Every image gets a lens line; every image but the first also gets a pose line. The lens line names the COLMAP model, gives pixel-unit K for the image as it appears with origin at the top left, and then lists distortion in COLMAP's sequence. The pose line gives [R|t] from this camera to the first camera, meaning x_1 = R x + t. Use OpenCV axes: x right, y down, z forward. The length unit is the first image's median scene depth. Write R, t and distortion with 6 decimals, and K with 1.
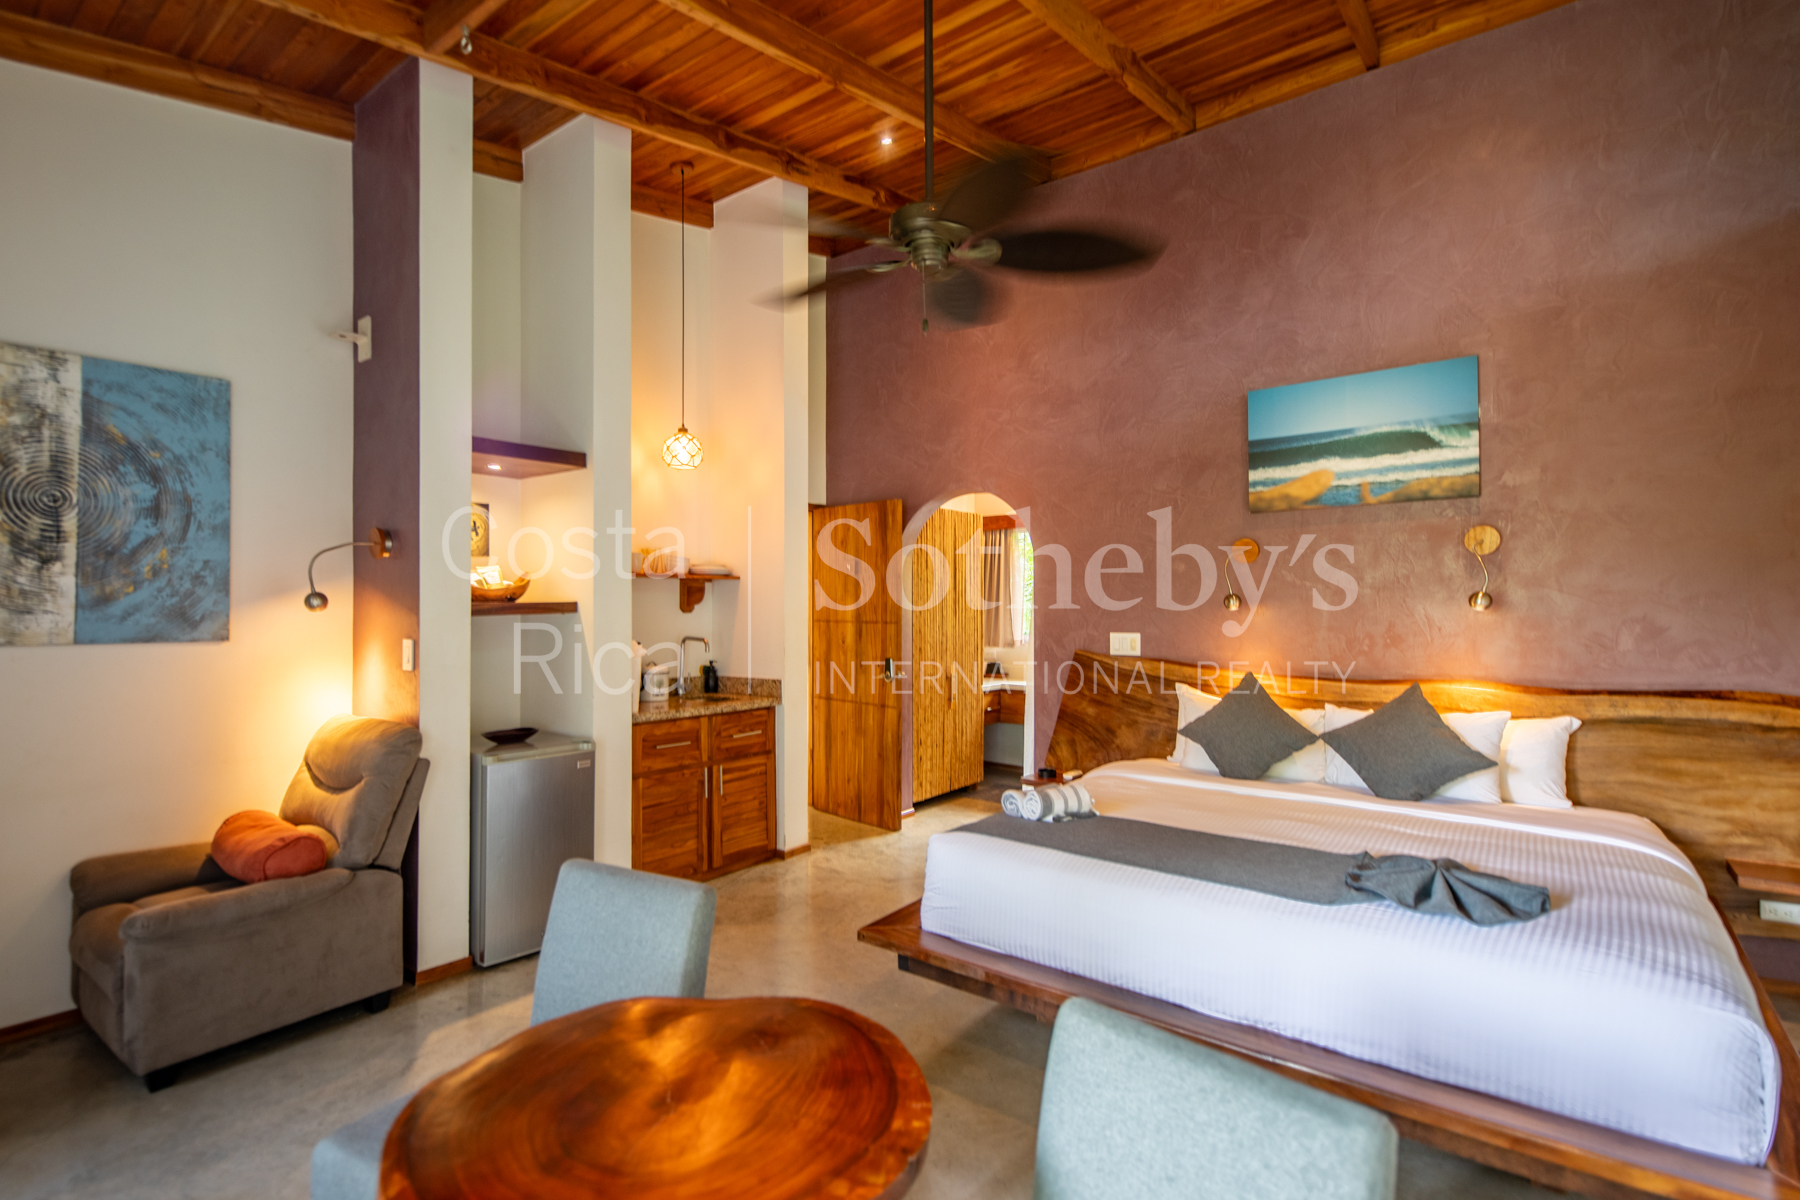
lens RADIAL K [[815.3, 0, 977.3], [0, 815.3, 595.9], [0, 0, 1]] dist [0.011536, -0.008883]
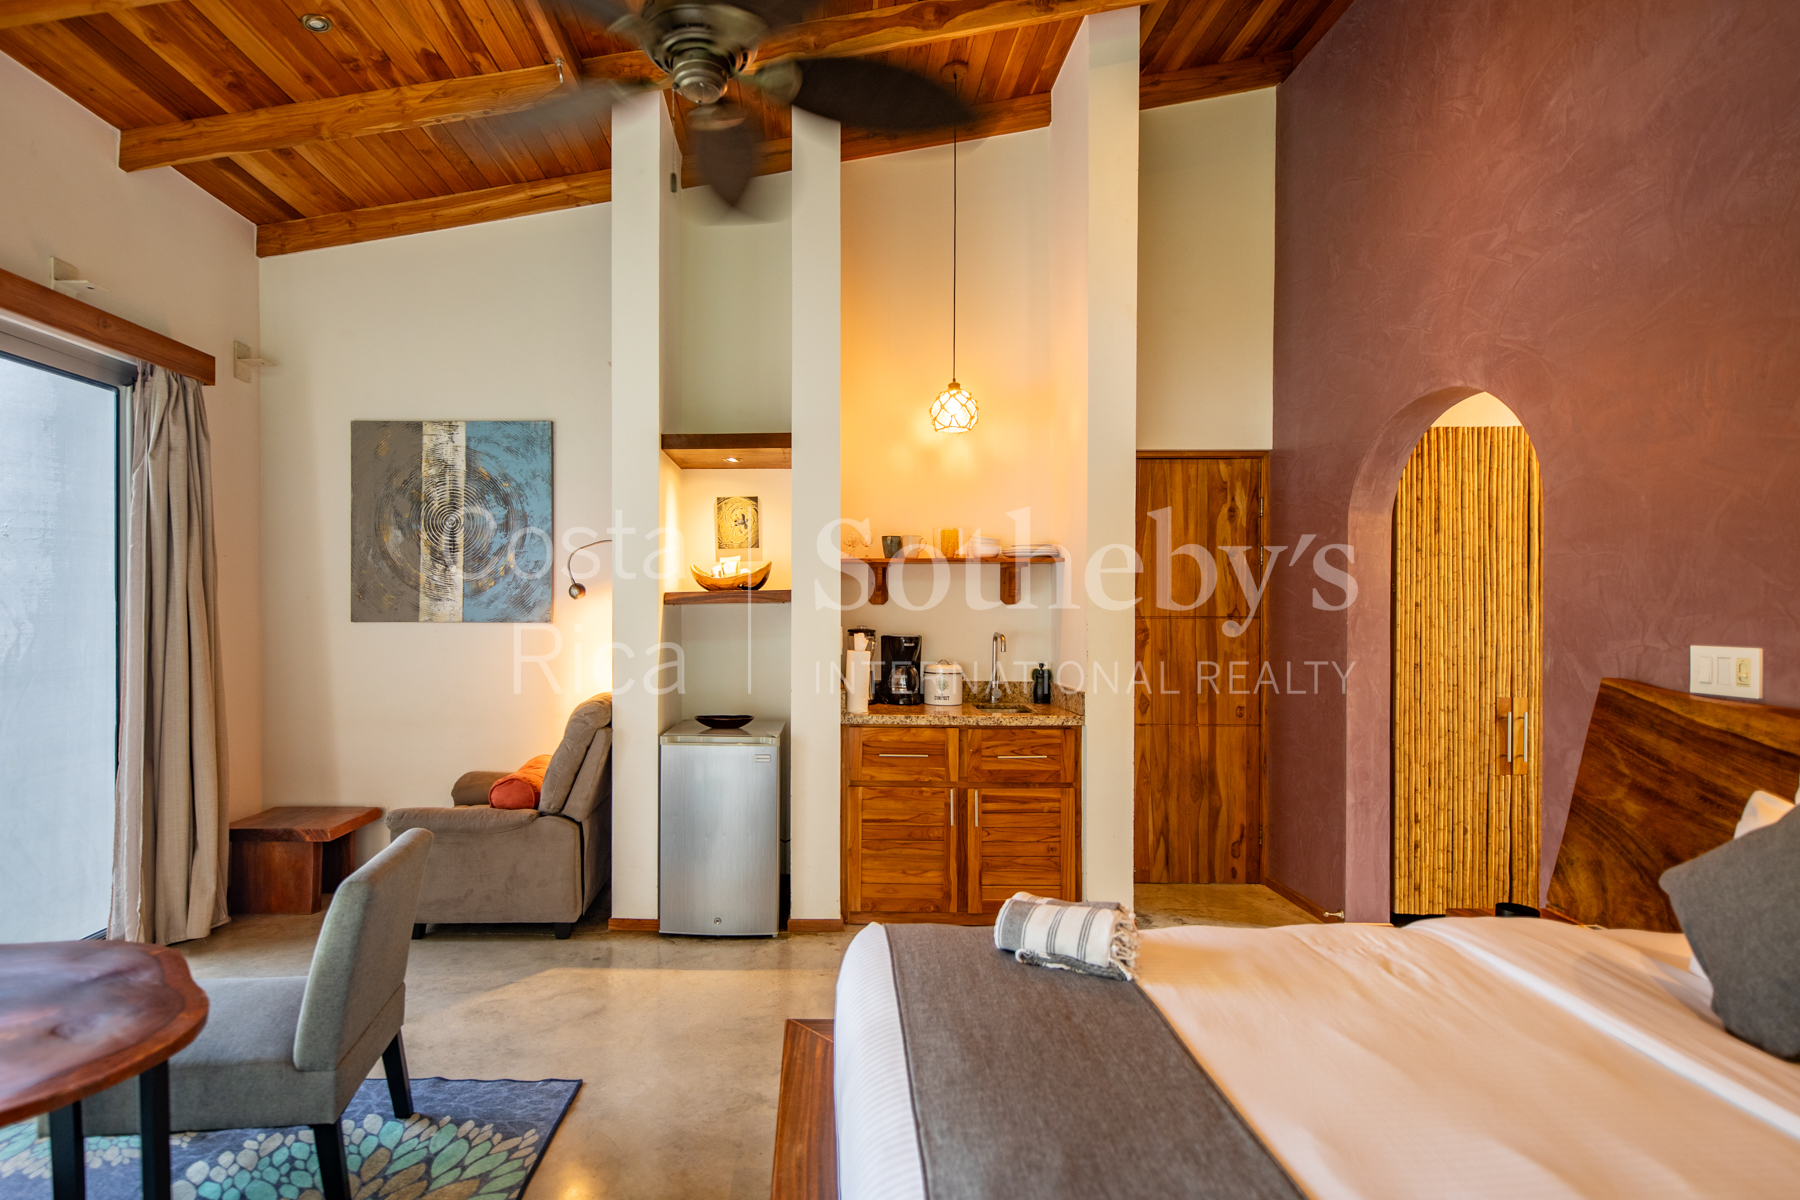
lens RADIAL K [[944.4, 0, 864.1], [0, 944.4, 609.7], [0, 0, 1]] dist [-0.000337, -0.000182]
pose [[0.562650, 0.000867, -0.826695, 0.409228], [0.011990, 0.999886, 0.009210, 0.018400], [0.826608, -0.015094, 0.562575, 0.390329]]
